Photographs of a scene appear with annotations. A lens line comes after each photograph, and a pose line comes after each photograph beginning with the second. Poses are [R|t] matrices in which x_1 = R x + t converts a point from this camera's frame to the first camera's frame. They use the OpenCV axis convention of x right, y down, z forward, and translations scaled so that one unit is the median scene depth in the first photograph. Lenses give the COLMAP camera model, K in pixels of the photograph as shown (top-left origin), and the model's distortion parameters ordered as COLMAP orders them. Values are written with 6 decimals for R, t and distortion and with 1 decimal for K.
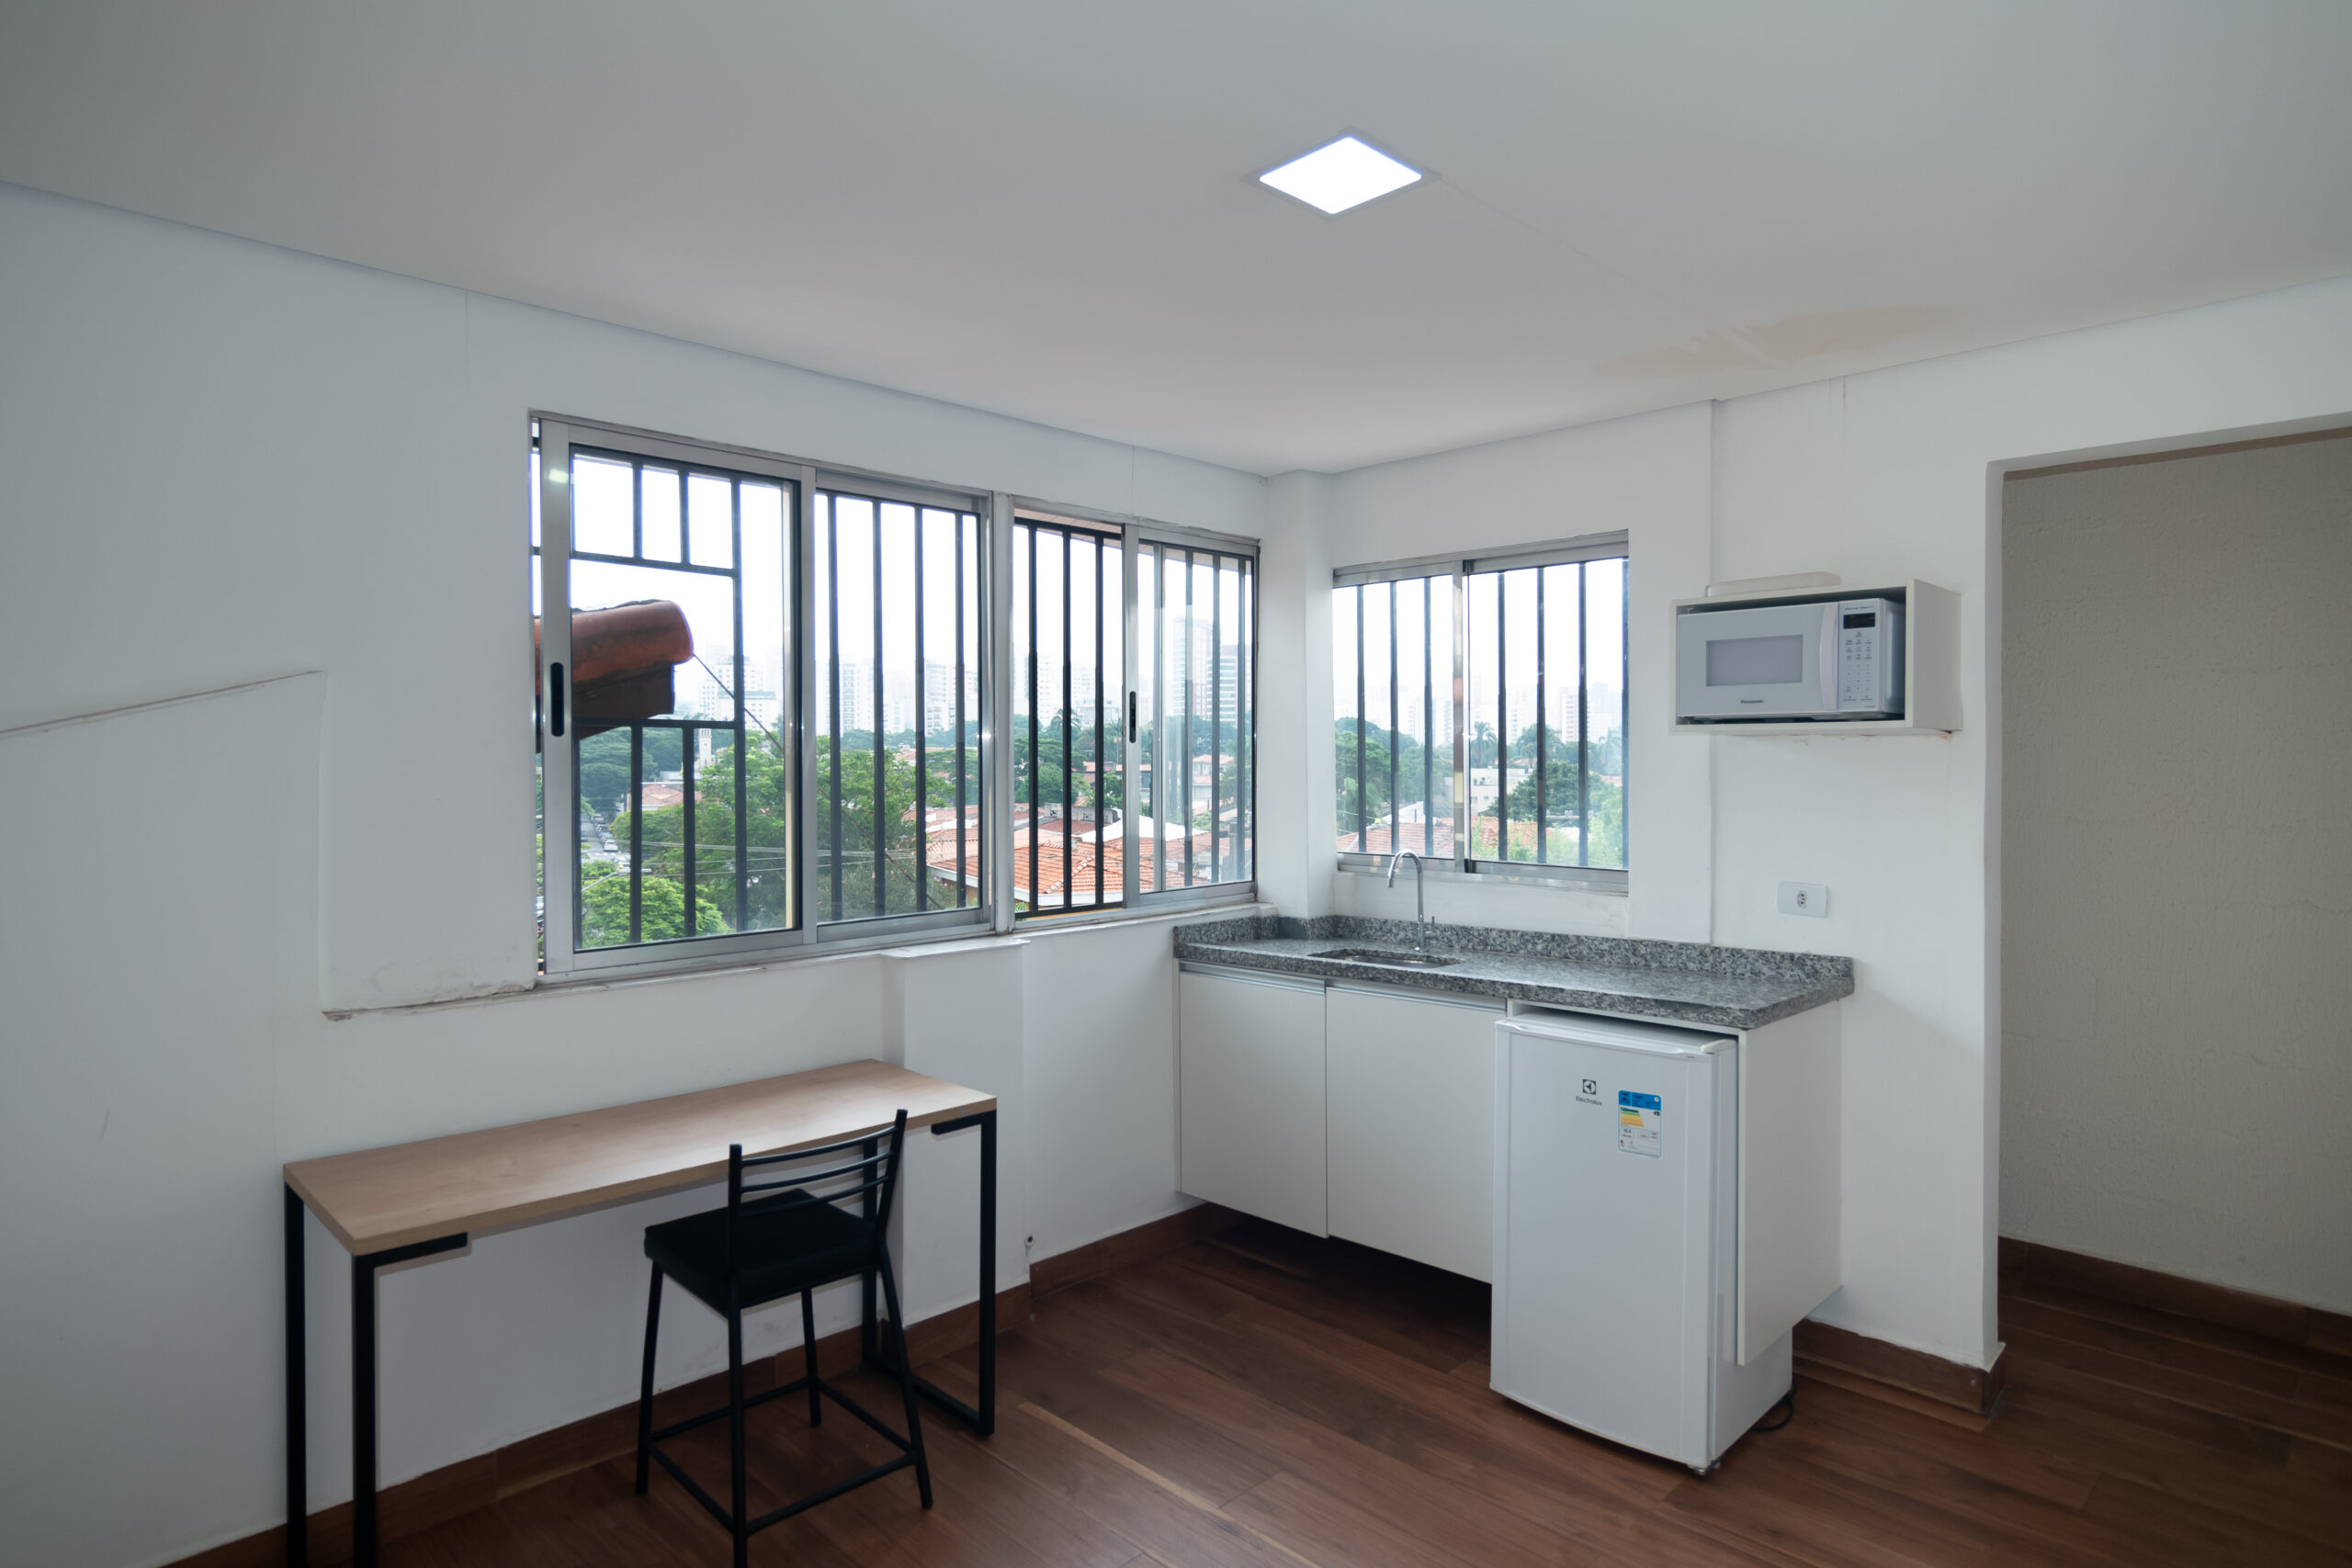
lens RADIAL K [[1248.6, 0, 1177.8], [0, 1248.6, 789.1], [0, 0, 1]] dist [0.001563, 0.003904]
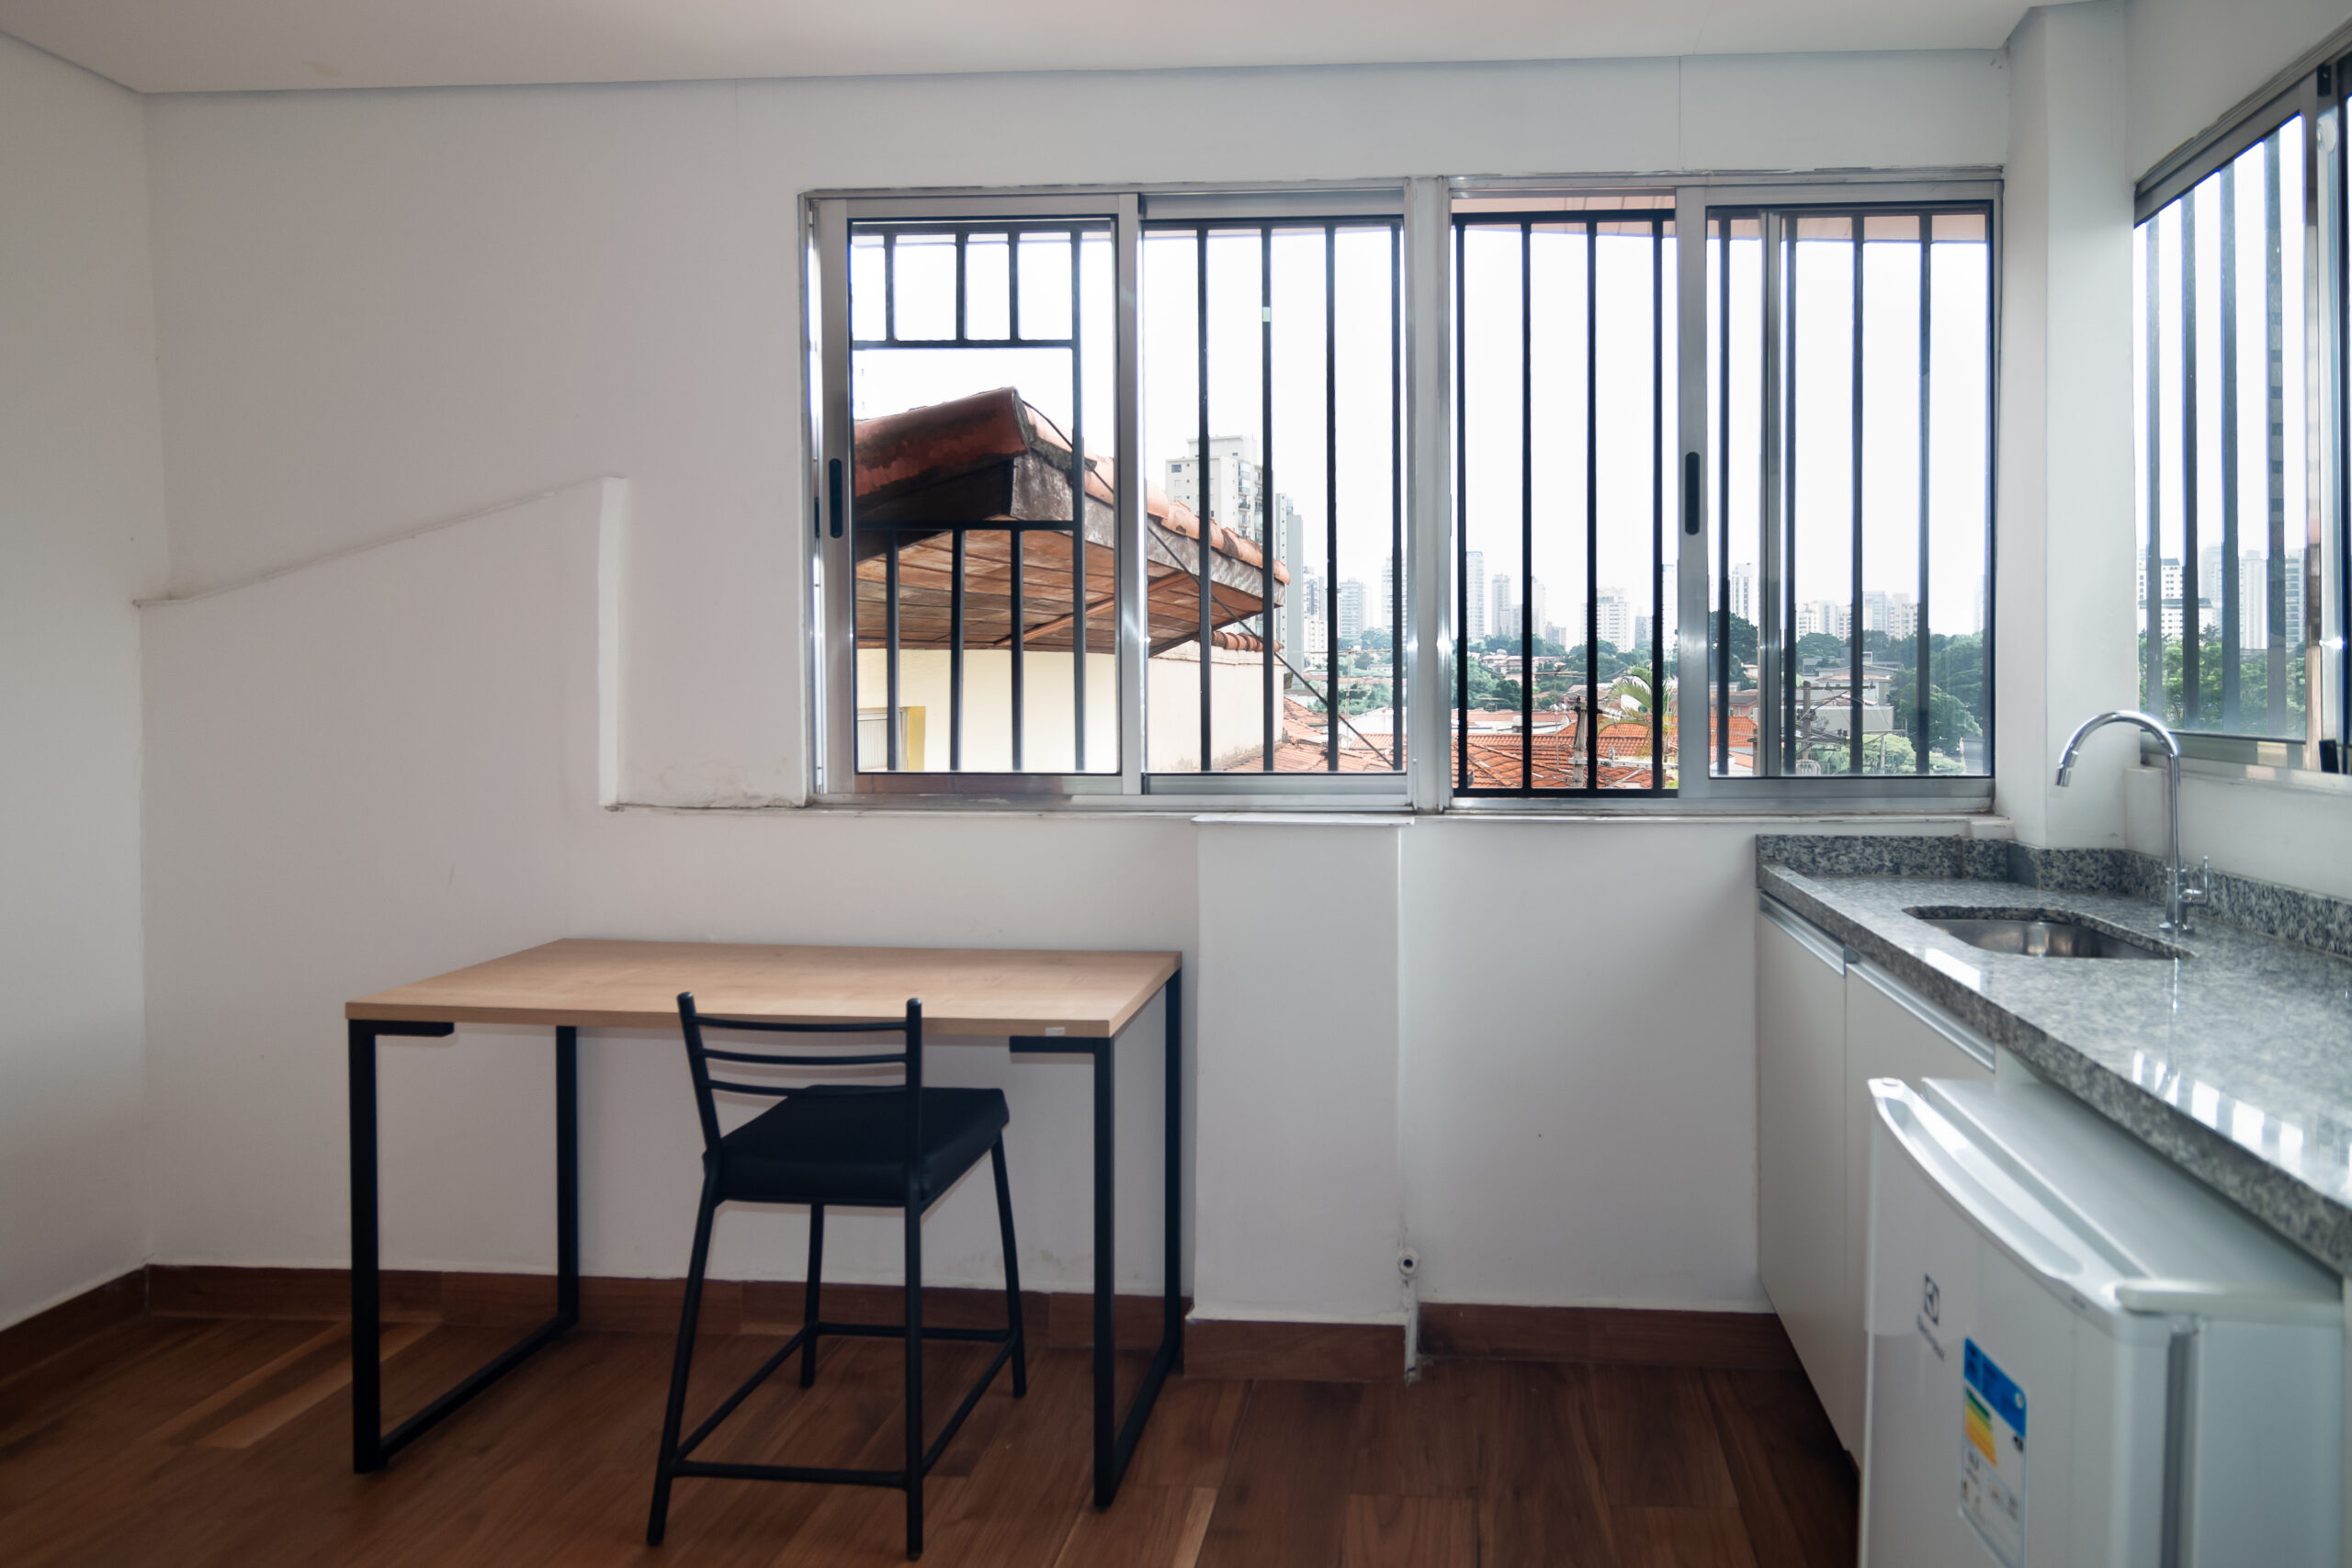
lens RADIAL K [[1362.1, 0, 1175.8], [0, 1362.1, 663.2], [0, 0, 1]] dist [-0.006152, -0.001982]
pose [[0.674623, 0.008134, -0.738118, 0.379022], [-0.018516, 0.999811, -0.005905, 0.046941], [0.737930, 0.017651, 0.674646, 0.454109]]
